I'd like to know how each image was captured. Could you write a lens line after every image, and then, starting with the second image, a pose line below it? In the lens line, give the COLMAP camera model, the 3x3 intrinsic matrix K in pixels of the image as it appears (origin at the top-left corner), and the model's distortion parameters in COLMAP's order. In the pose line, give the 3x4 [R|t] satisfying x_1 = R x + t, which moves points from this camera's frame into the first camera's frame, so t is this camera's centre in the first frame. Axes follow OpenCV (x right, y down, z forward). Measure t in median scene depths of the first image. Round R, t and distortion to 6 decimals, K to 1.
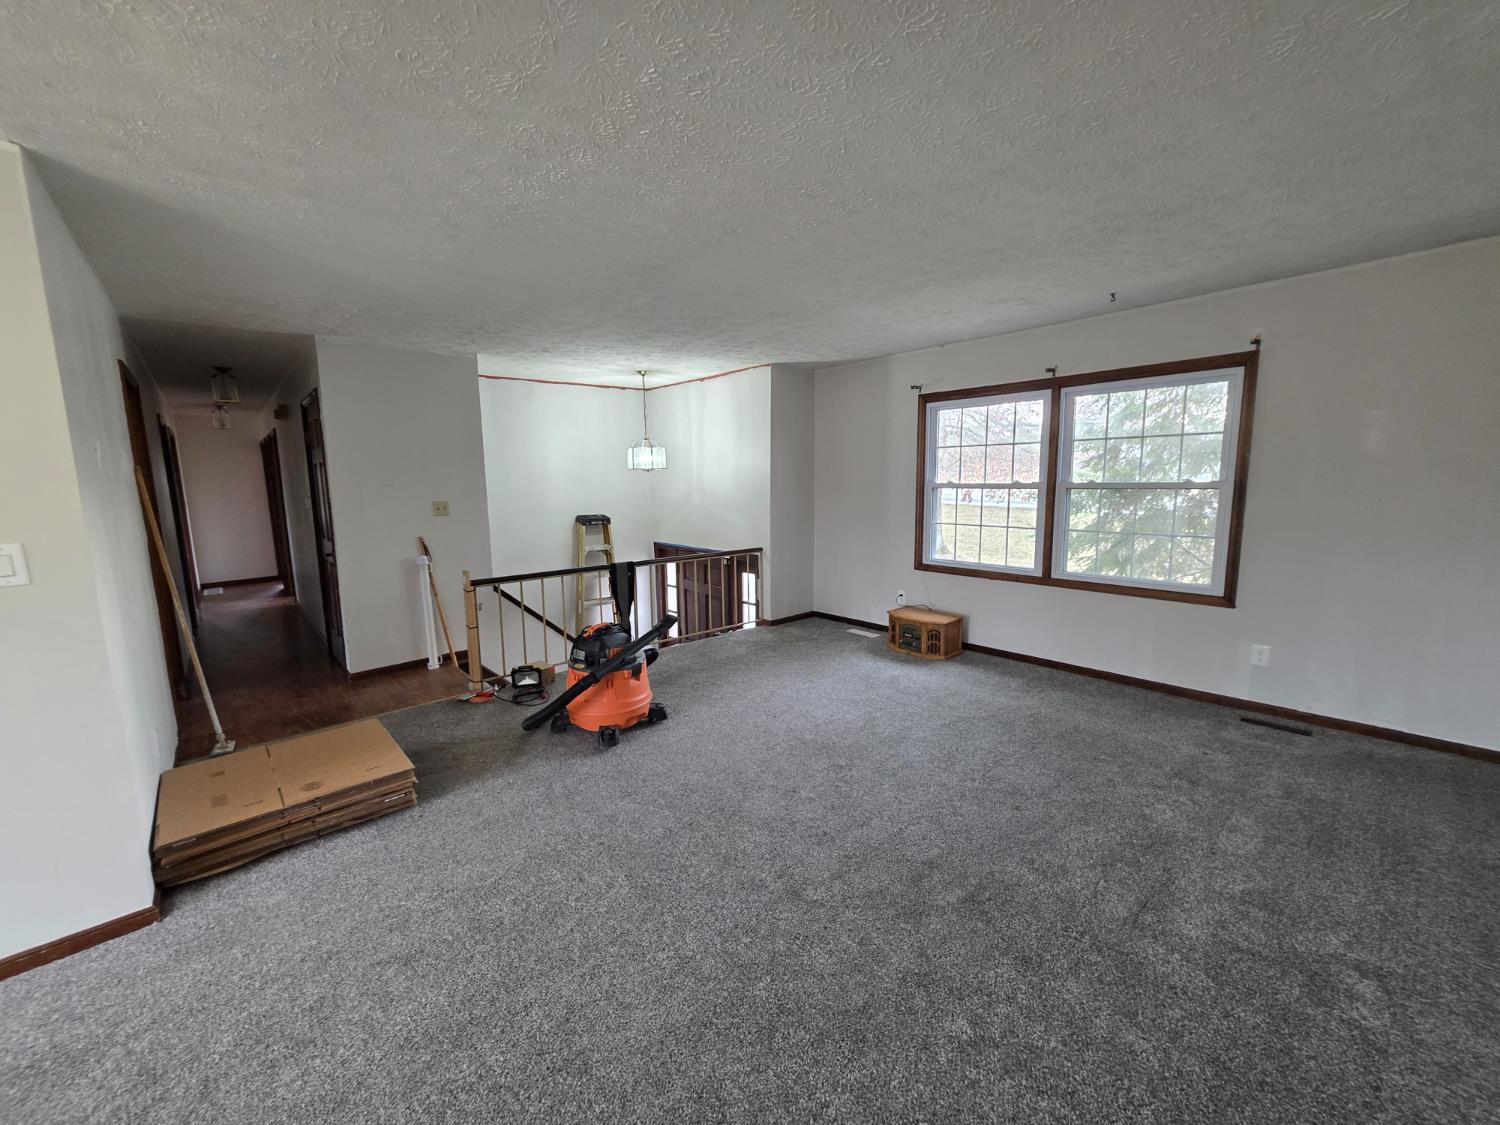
lens RADIAL K [[600.3, 0, 745.3], [0, 600.3, 556.7], [0, 0, 1]] dist [0.009871, -0.003026]
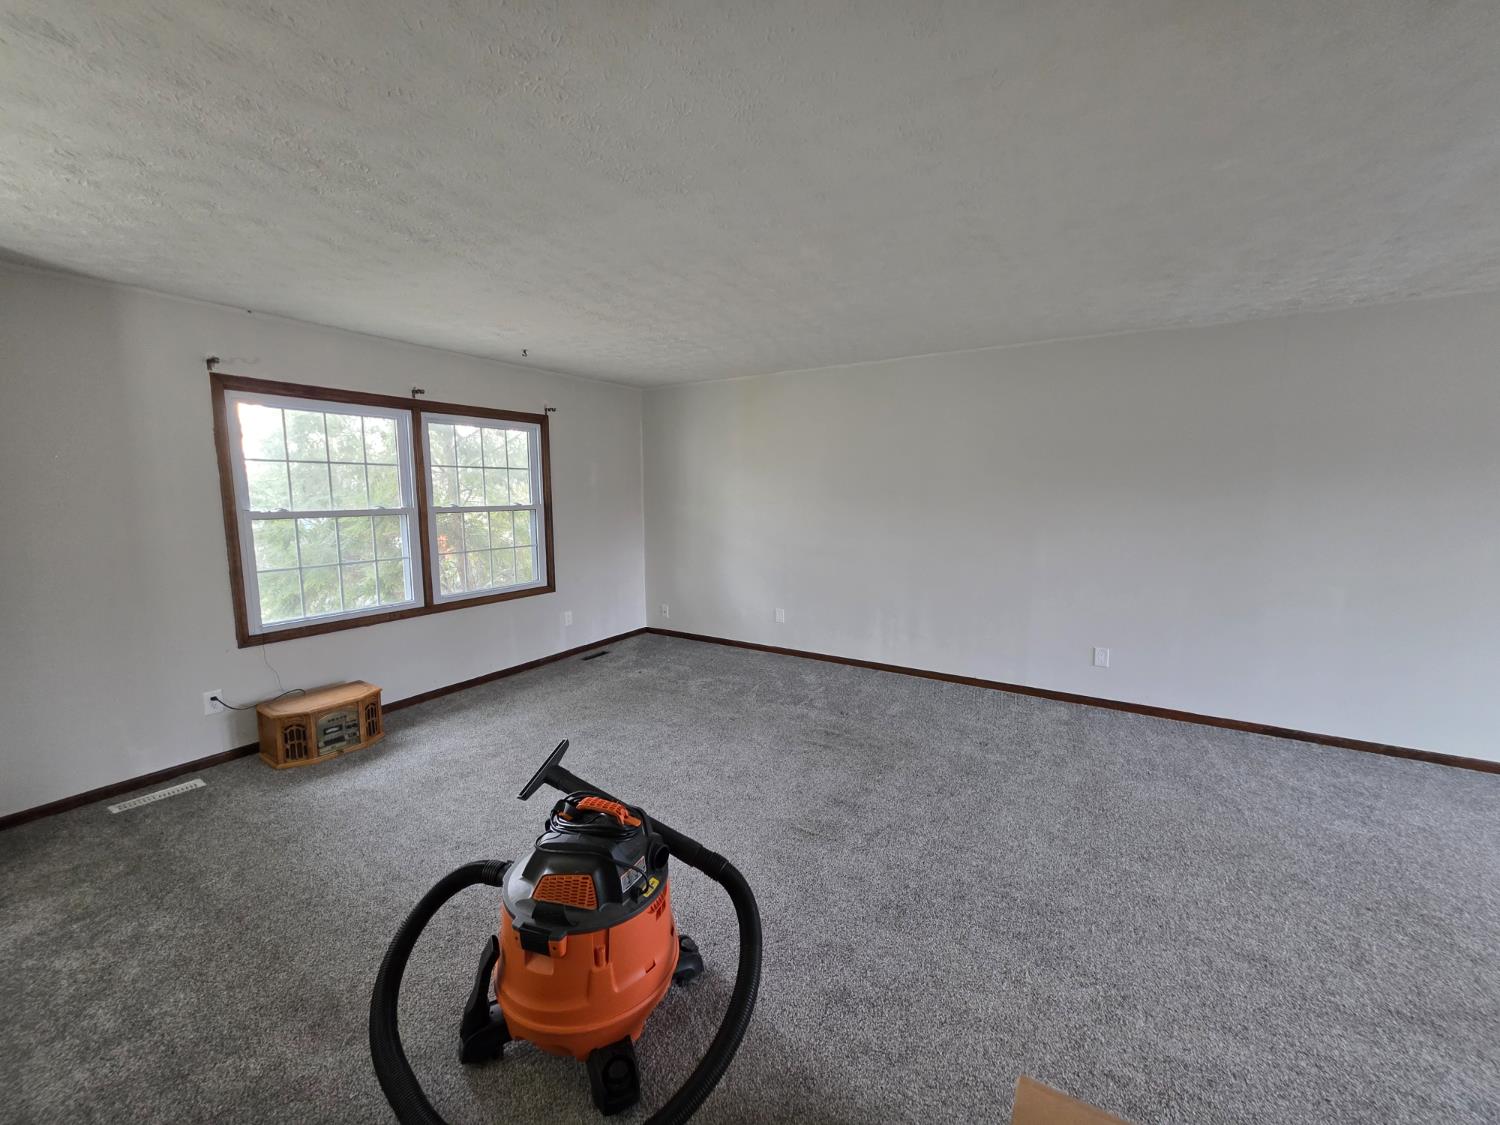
lens RADIAL K [[600.3, 0, 745.3], [0, 600.3, 556.7], [0, 0, 1]] dist [0.009871, -0.003026]
pose [[-0.283295, -0.096490, 0.954167, -0.584846], [0.126312, 0.982505, 0.136858, -0.116376], [-0.950678, 0.159294, -0.266150, 0.800502]]
